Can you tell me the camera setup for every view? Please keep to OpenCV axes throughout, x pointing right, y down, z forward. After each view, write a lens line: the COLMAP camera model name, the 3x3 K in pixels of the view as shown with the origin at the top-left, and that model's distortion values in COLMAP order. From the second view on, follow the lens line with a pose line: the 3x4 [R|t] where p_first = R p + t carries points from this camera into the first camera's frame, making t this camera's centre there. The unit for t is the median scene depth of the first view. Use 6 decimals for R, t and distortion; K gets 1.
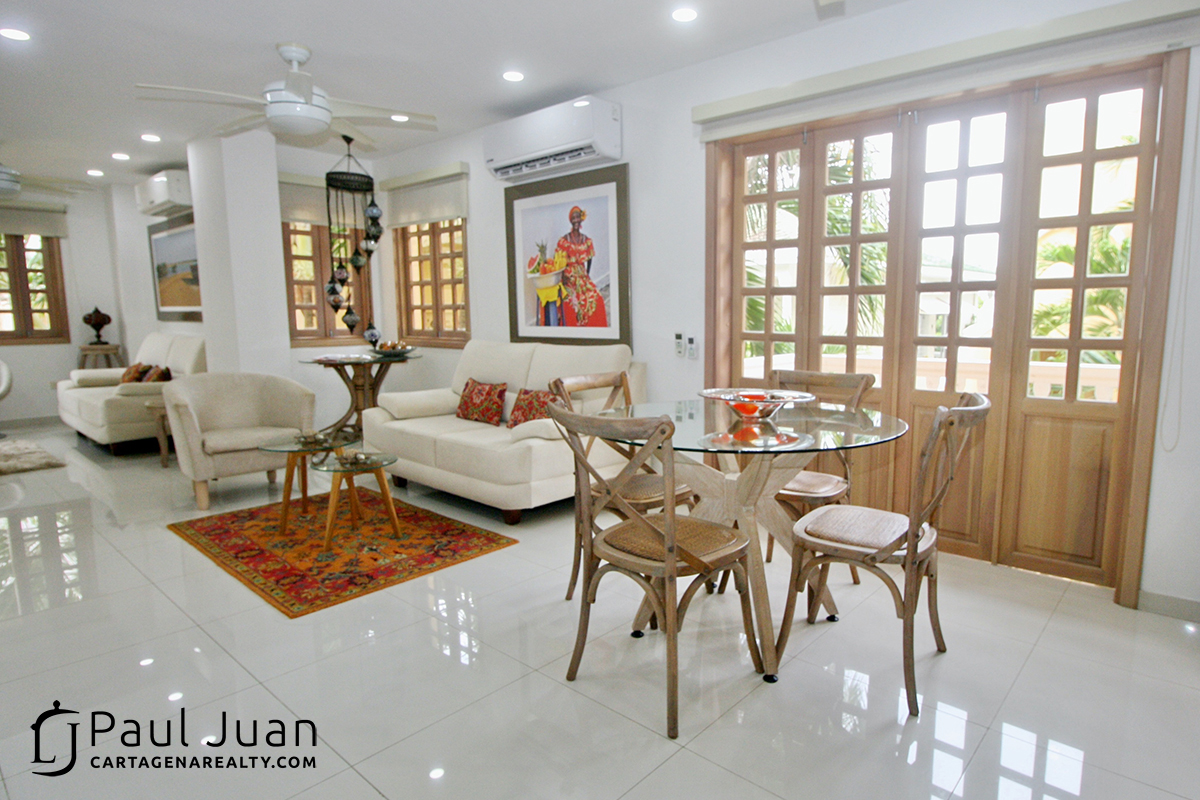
lens RADIAL K [[652.6, 0, 607.8], [0, 652.6, 394.1], [0, 0, 1]] dist [-0.002837, -0.000947]
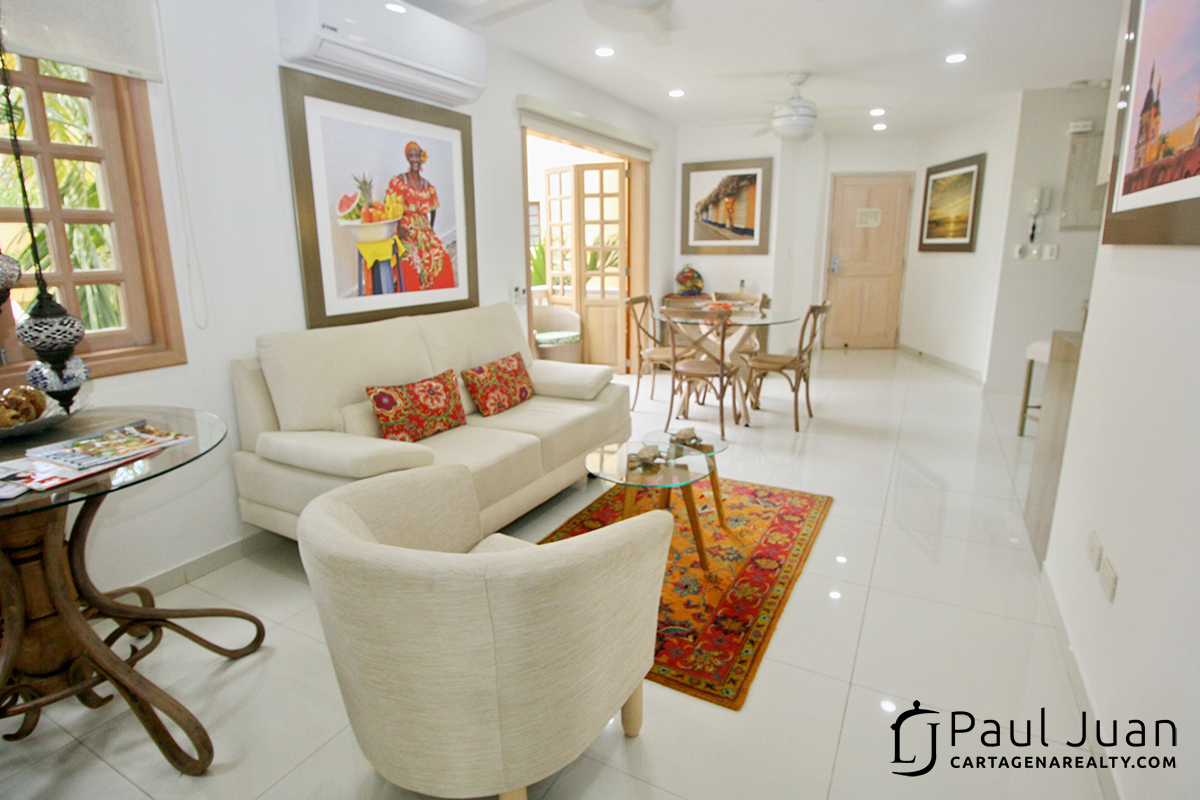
lens RADIAL K [[652.6, 0, 602.2], [0, 652.6, 393.2], [0, 0, 1]] dist [-0.002837, -0.000947]
pose [[-0.258778, -0.203405, 0.944278, -0.943051], [0.136429, 0.960081, 0.244197, -0.153733], [-0.956254, 0.192020, -0.220697, 1.017232]]
